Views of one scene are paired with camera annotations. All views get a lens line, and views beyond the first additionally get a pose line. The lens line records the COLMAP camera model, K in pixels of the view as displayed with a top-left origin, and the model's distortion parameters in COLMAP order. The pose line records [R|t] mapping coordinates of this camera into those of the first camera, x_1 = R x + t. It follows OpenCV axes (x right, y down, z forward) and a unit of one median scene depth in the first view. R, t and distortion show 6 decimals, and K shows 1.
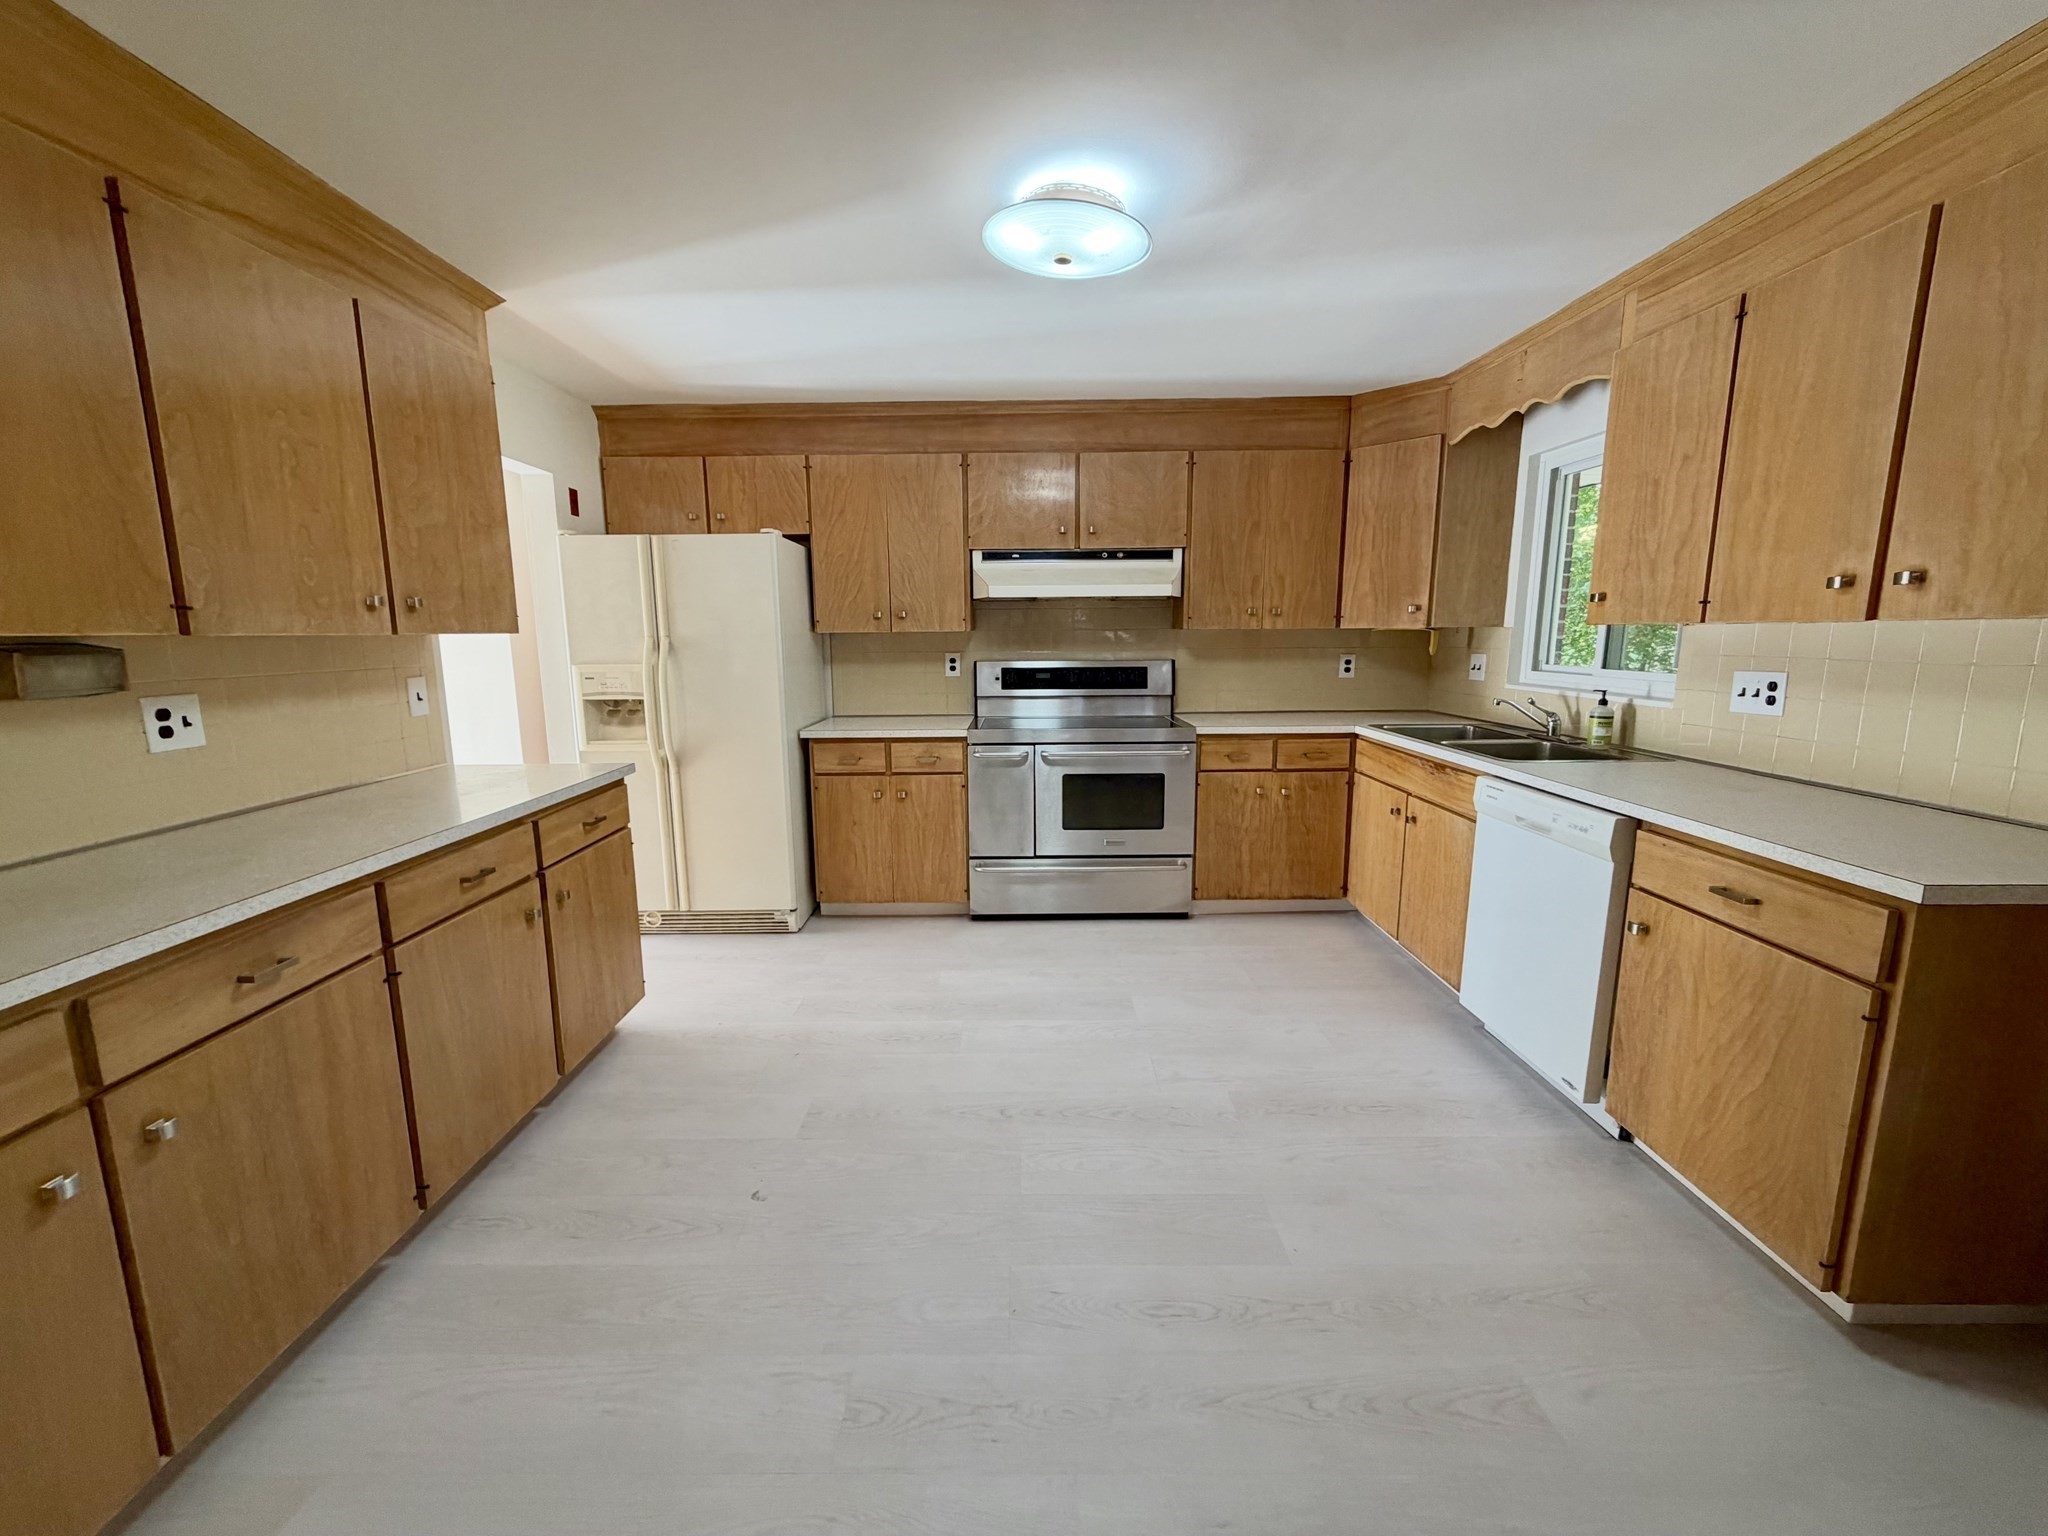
lens RADIAL K [[816.3, 0, 1016.9], [0, 816.3, 769.2], [0, 0, 1]] dist [-0.000103, 0.000517]
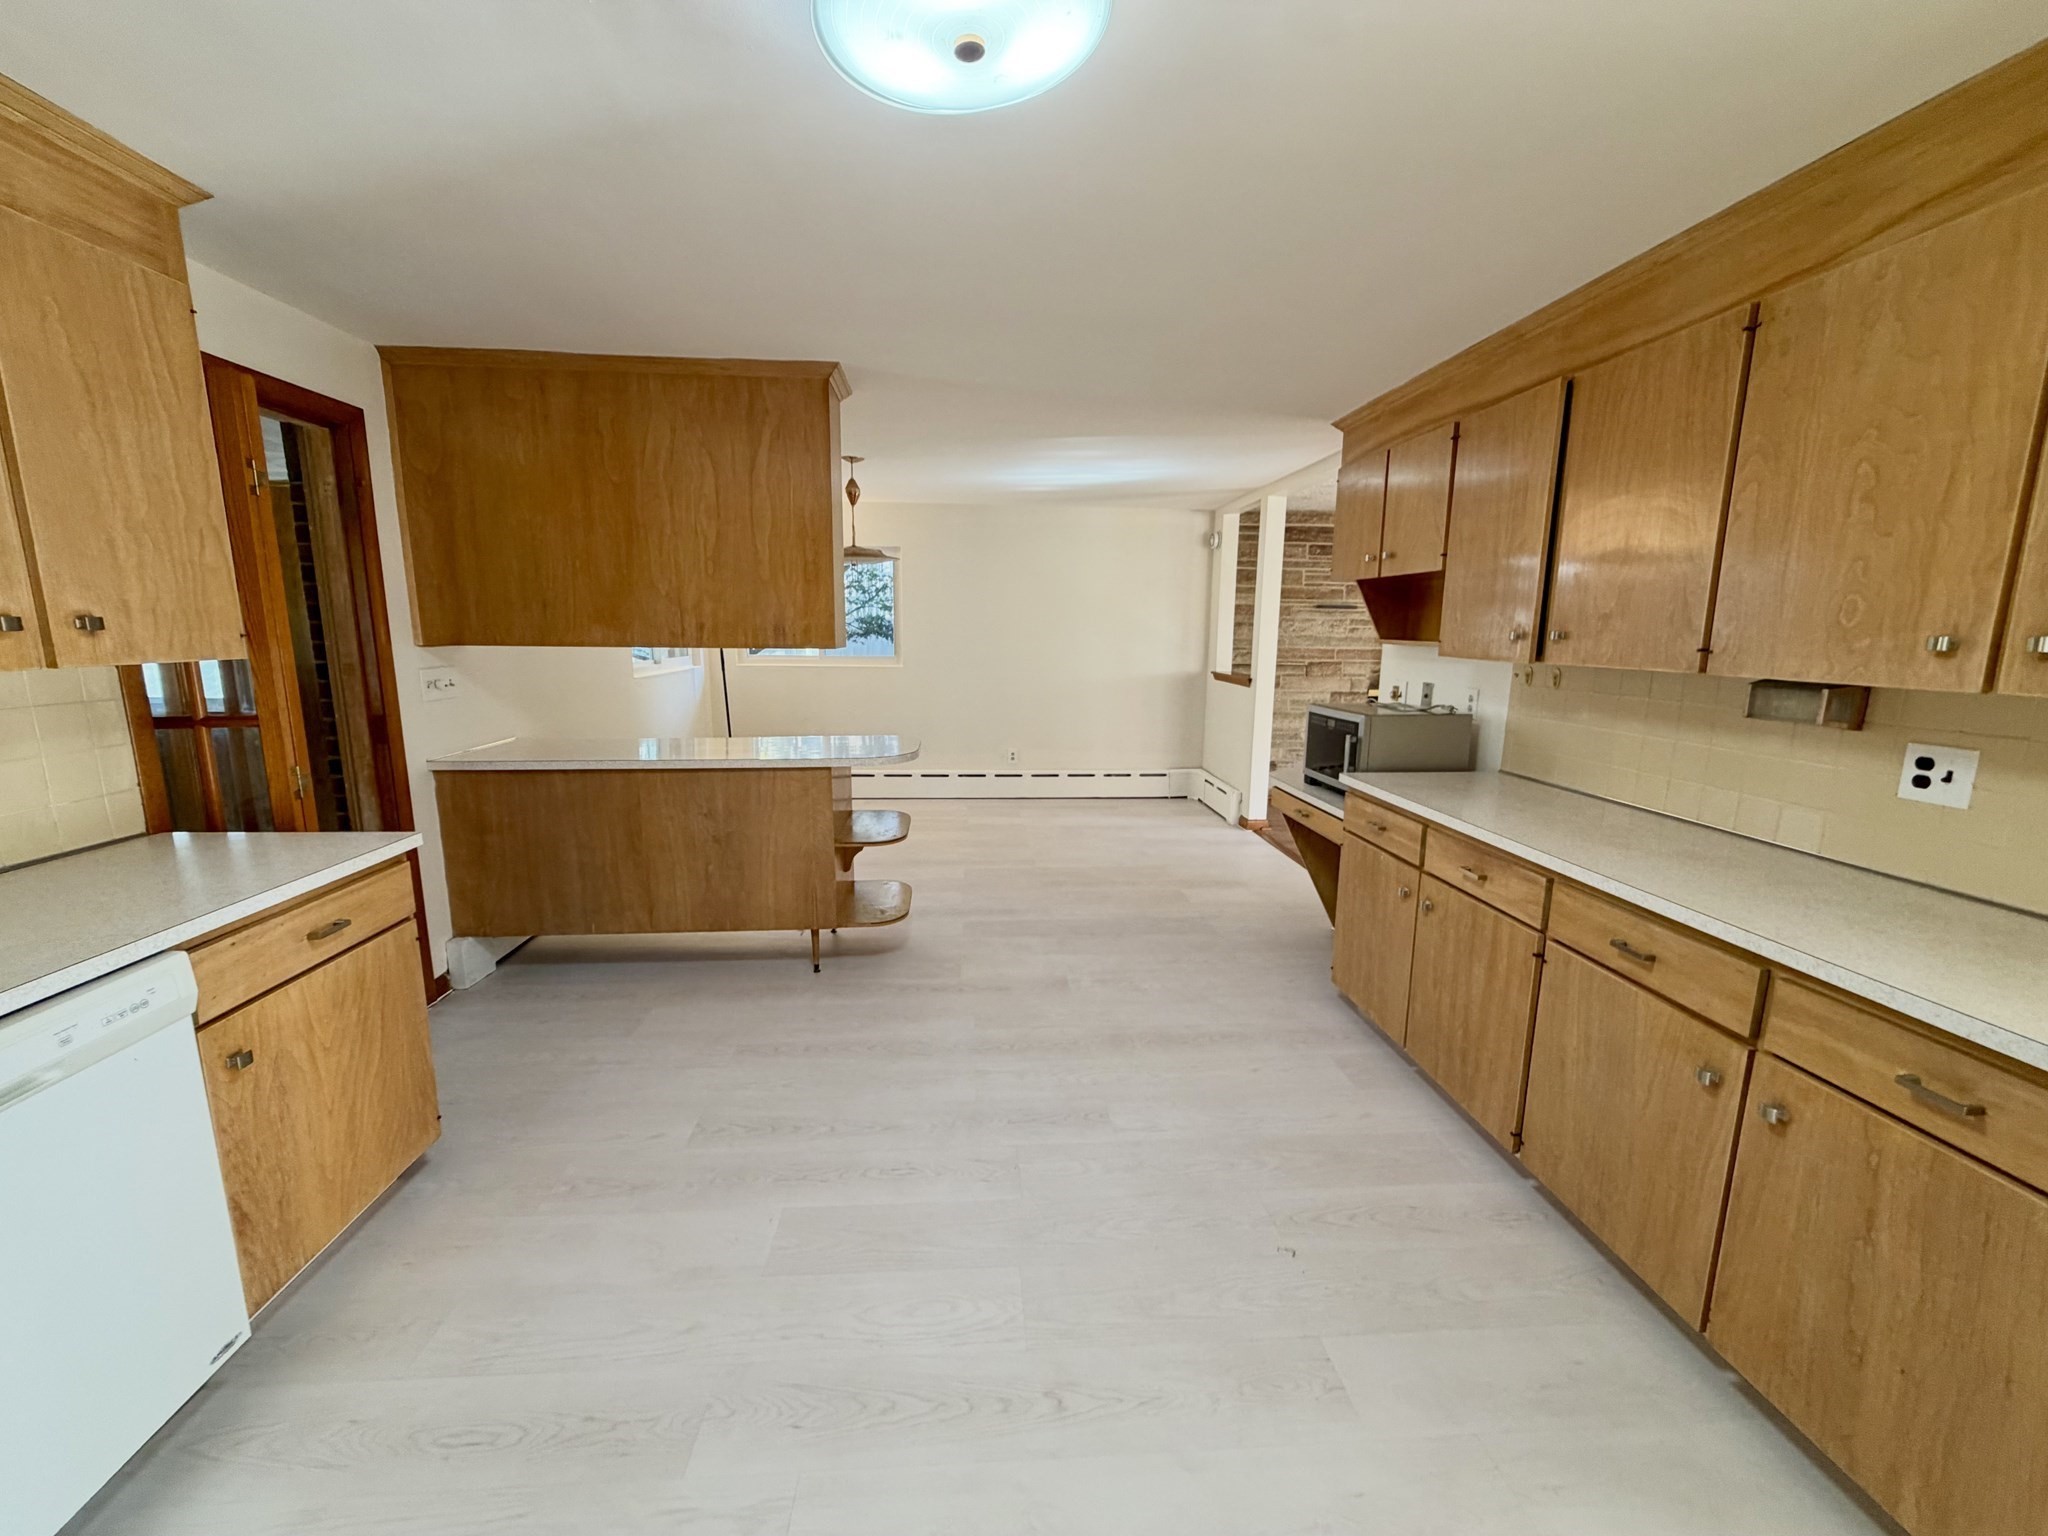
lens RADIAL K [[816.3, 0, 1017.7], [0, 816.3, 768.4], [0, 0, 1]] dist [-0.000103, 0.000517]
pose [[-0.997343, 0.011789, -0.071884, 0.038557], [-0.012905, 0.942613, 0.333637, -0.191937], [0.071692, 0.333678, -0.939957, 0.958290]]
